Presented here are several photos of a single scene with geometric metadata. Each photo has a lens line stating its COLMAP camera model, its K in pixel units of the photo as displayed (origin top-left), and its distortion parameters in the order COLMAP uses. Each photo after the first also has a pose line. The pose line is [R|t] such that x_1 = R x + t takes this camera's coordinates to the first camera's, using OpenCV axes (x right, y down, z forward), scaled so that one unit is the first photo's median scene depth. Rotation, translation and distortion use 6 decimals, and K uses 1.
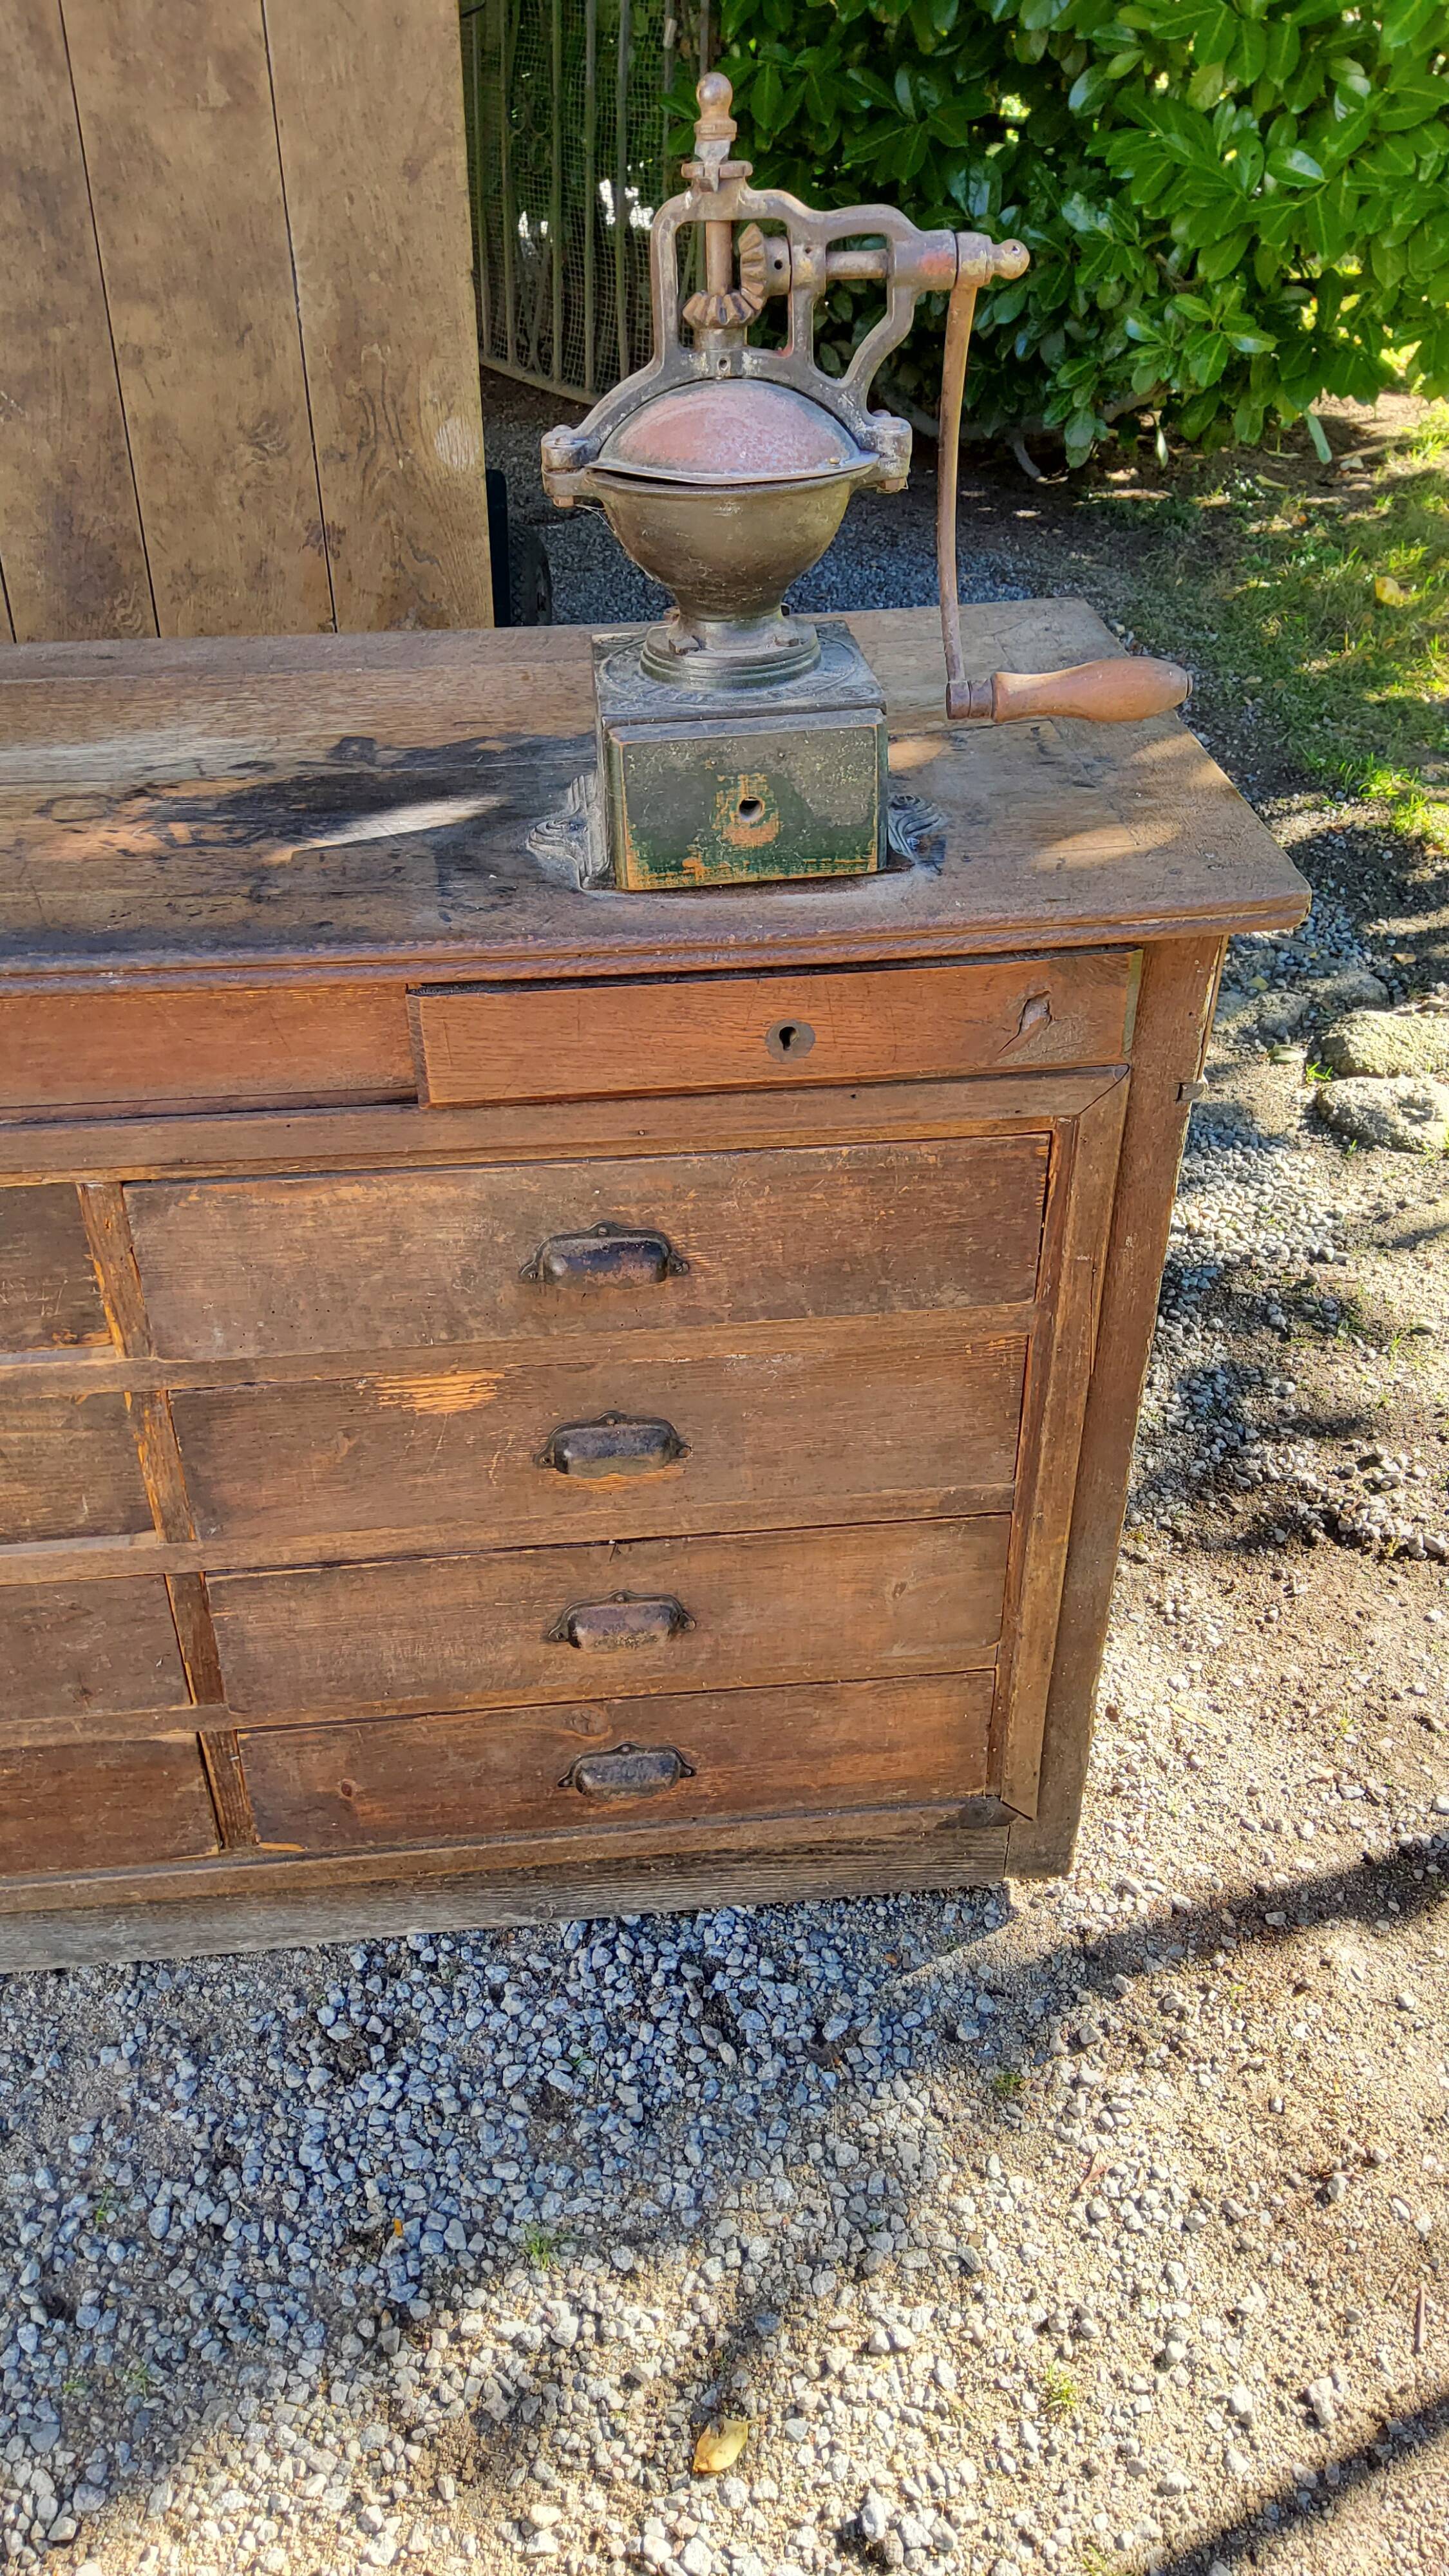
lens RADIAL K [[1953.8, 0, 747.7], [0, 1953.8, 1268.4], [0, 0, 1]] dist [0.071648, -0.121390]
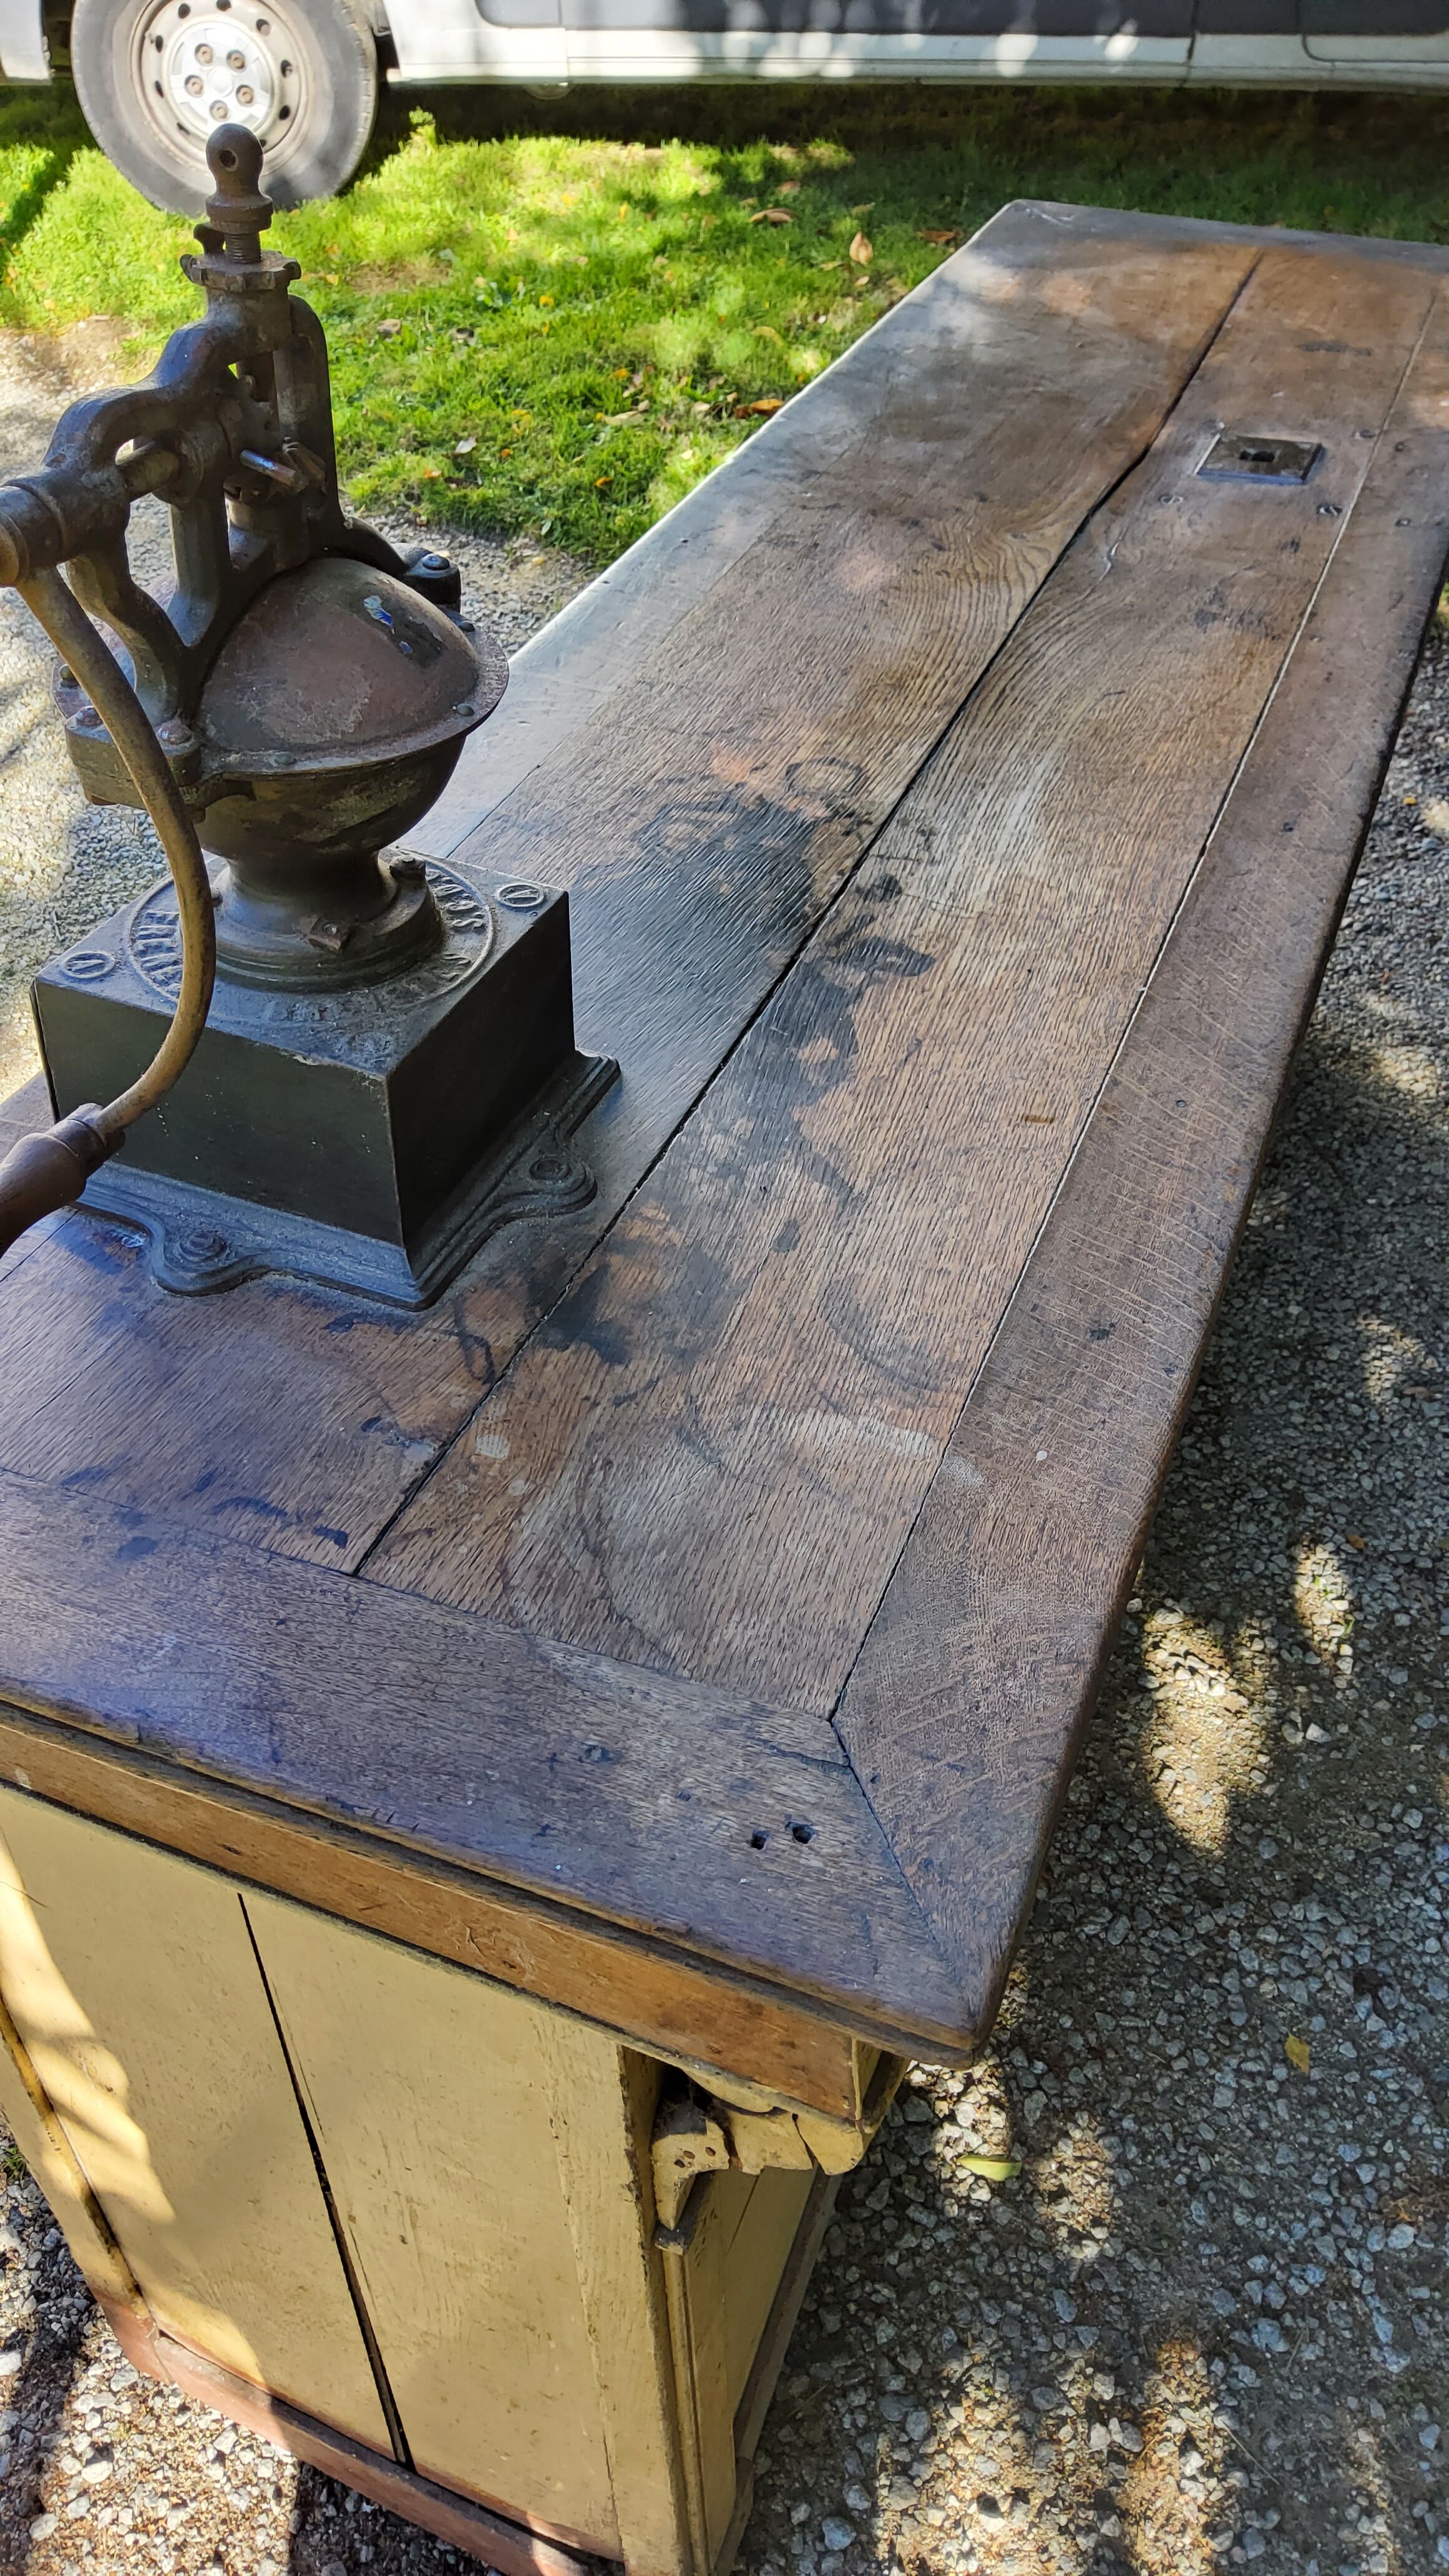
lens RADIAL K [[1952.2, 0, 730.9], [0, 1952.2, 1272.3], [0, 0, 1]] dist [0.059306, -0.106700]
pose [[-0.473329, 0.579226, -0.663670, 0.360841], [-0.514096, 0.430152, 0.742074, -0.673853], [0.715307, 0.692435, 0.094174, 0.886565]]
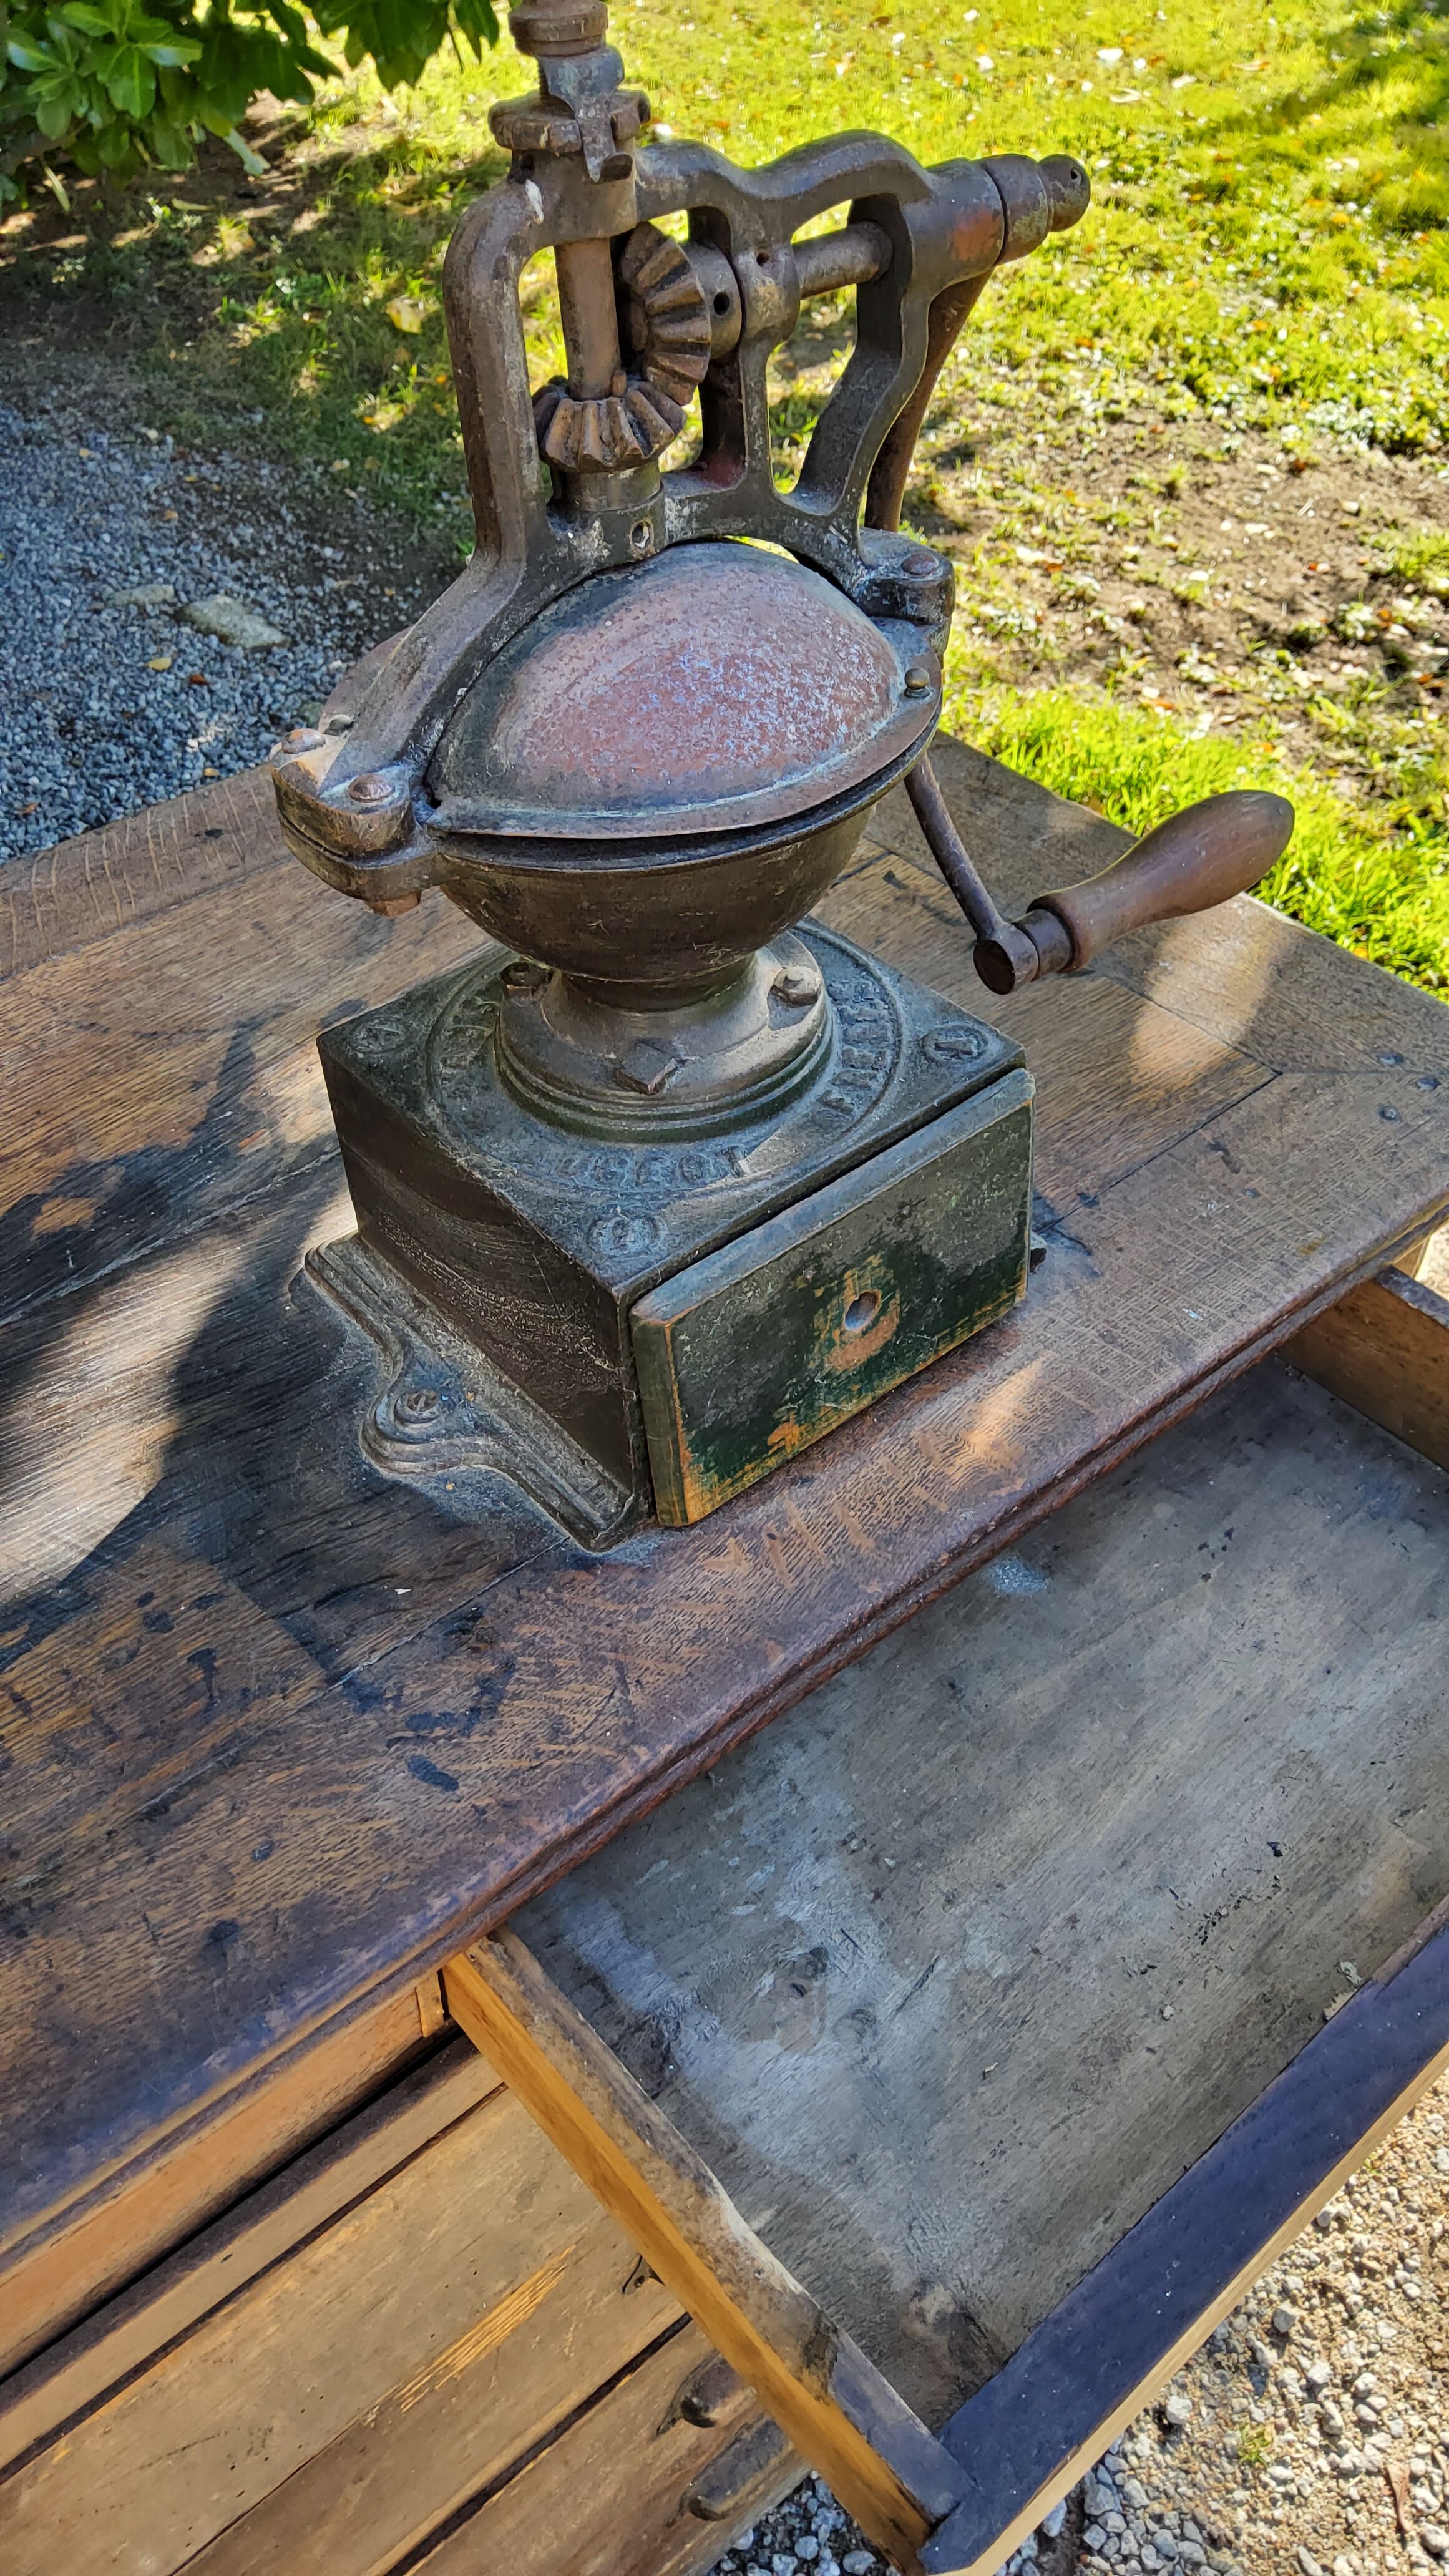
lens RADIAL K [[1952.2, 0, 747.0], [0, 1952.2, 1262.5], [0, 0, 1]] dist [0.059306, -0.106700]
pose [[0.832965, -0.389716, 0.392799, -0.173877], [0.331391, 0.919852, 0.209887, -0.279289], [-0.443113, -0.044658, 0.895353, 0.405099]]
